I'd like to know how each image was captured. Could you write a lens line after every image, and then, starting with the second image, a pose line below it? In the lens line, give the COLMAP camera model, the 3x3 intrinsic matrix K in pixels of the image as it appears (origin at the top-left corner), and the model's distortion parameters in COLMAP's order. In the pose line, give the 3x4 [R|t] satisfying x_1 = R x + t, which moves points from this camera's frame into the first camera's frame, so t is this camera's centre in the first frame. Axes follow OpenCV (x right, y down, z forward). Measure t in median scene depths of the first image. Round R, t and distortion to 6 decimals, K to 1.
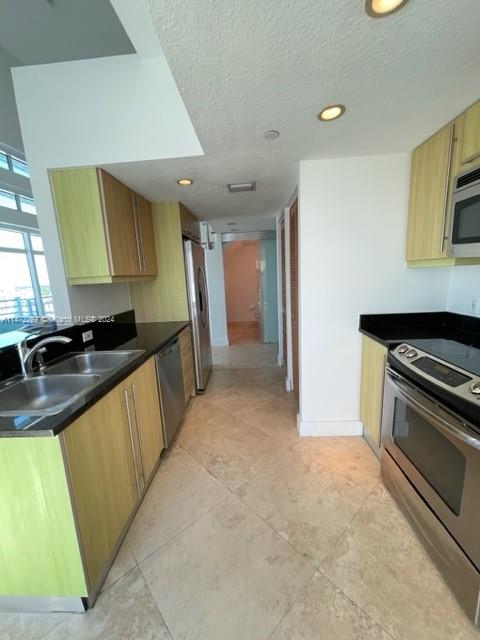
lens RADIAL K [[257.4, 0, 238.4], [0, 257.4, 321.6], [0, 0, 1]] dist [-0.001599, 0.000441]
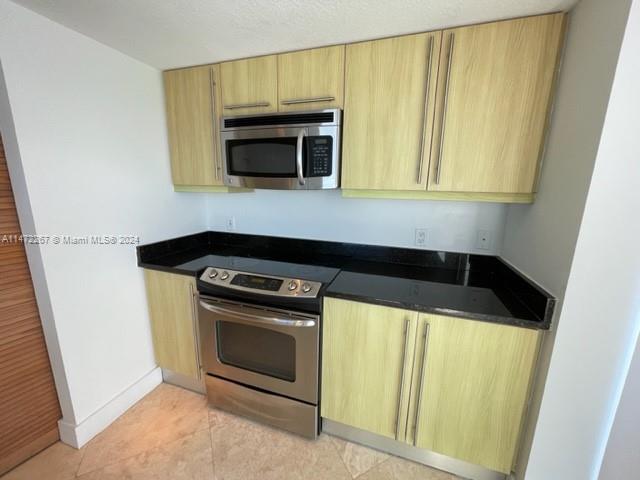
lens RADIAL K [[253.9, 0, 318.8], [0, 253.9, 238.3], [0, 0, 1]] dist [-0.001683, 0.000054]
pose [[0.253536, -0.144187, 0.956520, -0.158900], [0.142363, 0.983623, 0.110538, -0.064012], [-0.956793, 0.108148, 0.269911, 0.238271]]
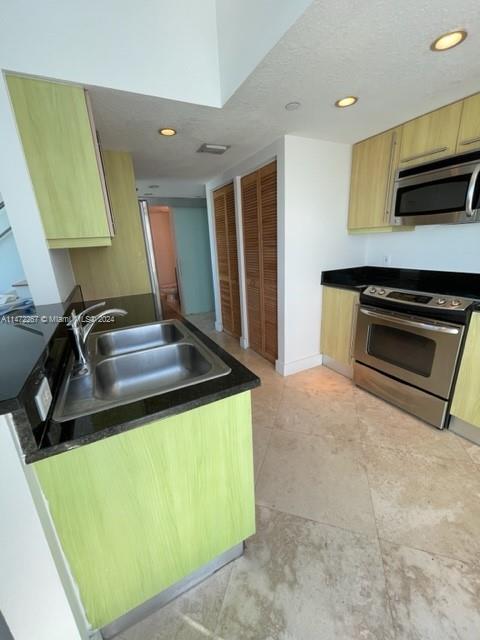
lens RADIAL K [[257.4, 0, 238.4], [0, 257.4, 321.6], [0, 0, 1]] dist [-0.001599, 0.000441]
pose [[0.865200, -0.141345, 0.481093, -0.577829], [0.096775, 0.988479, 0.116374, 0.031896], [-0.491999, -0.054129, 0.868911, 0.078163]]
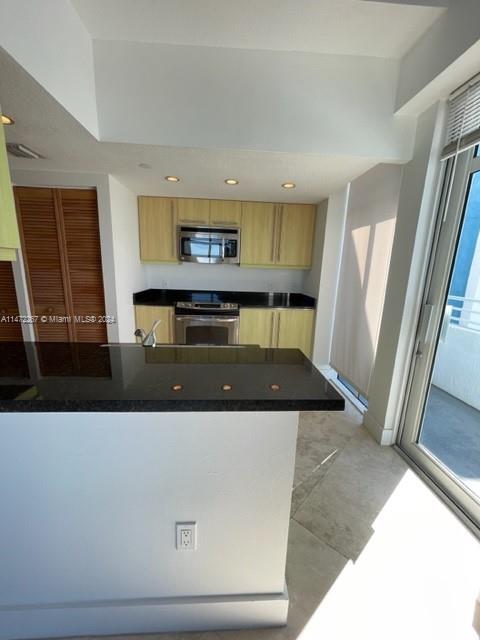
lens RADIAL K [[257.4, 0, 238.4], [0, 257.4, 321.6], [0, 0, 1]] dist [-0.001599, 0.000441]
pose [[-0.106868, -0.167792, 0.980013, -1.154950], [0.150158, 0.971629, 0.182731, -0.053028], [-0.982869, 0.166685, -0.078641, 0.580087]]
